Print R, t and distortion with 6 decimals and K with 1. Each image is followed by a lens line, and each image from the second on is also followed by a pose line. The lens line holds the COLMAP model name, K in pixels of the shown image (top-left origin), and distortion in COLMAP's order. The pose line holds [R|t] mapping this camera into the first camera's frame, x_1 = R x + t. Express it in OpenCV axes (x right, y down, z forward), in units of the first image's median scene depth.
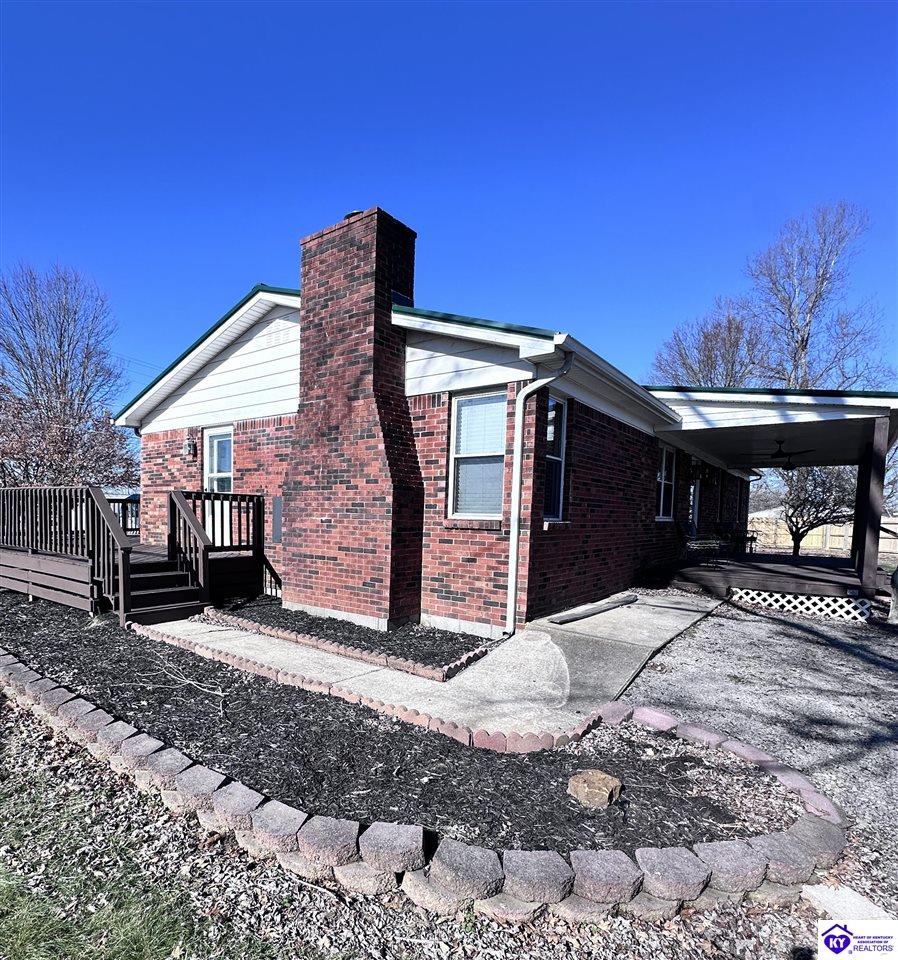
lens RADIAL K [[545.1, 0, 410.6], [0, 545.1, 480.8], [0, 0, 1]] dist [-0.000968, 0.000164]
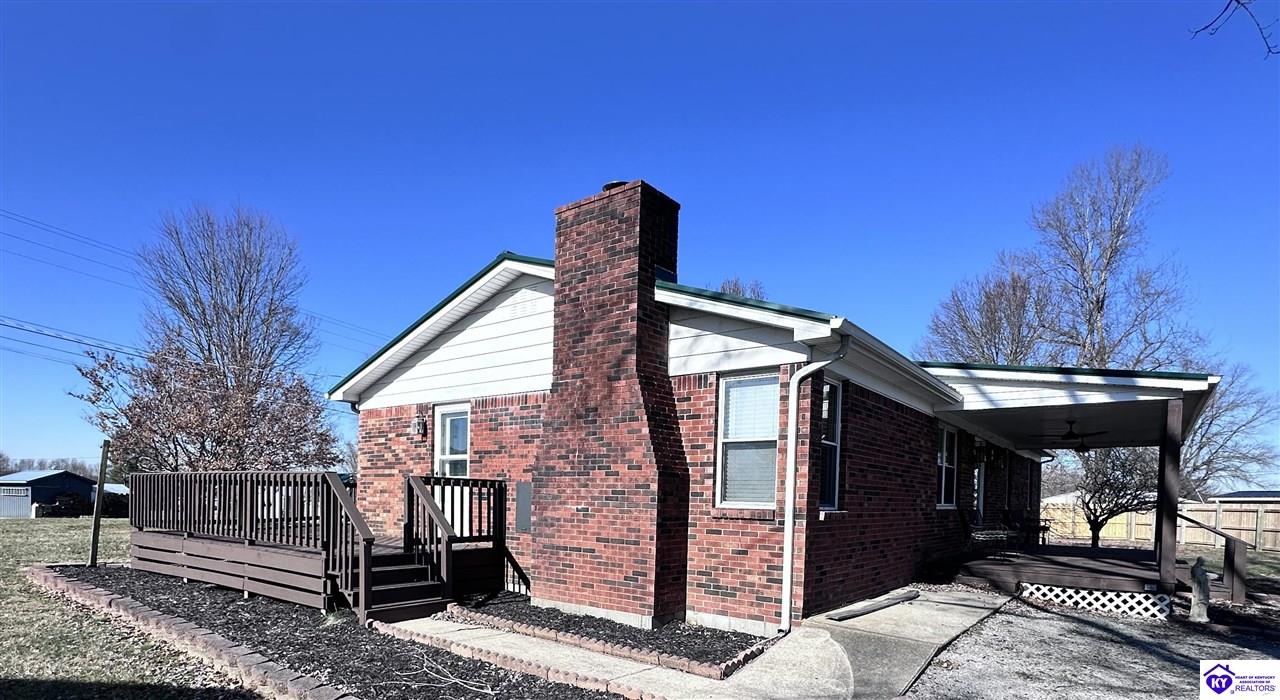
lens RADIAL K [[661.1, 0, 640.8], [0, 661.1, 424.9], [0, 0, 1]] dist [-0.002718, -0.000274]
pose [[0.999978, 0.001666, 0.006454, -0.062485], [-0.001362, 0.998905, -0.046757, -0.017295], [-0.006525, 0.046747, 0.998885, -0.126581]]
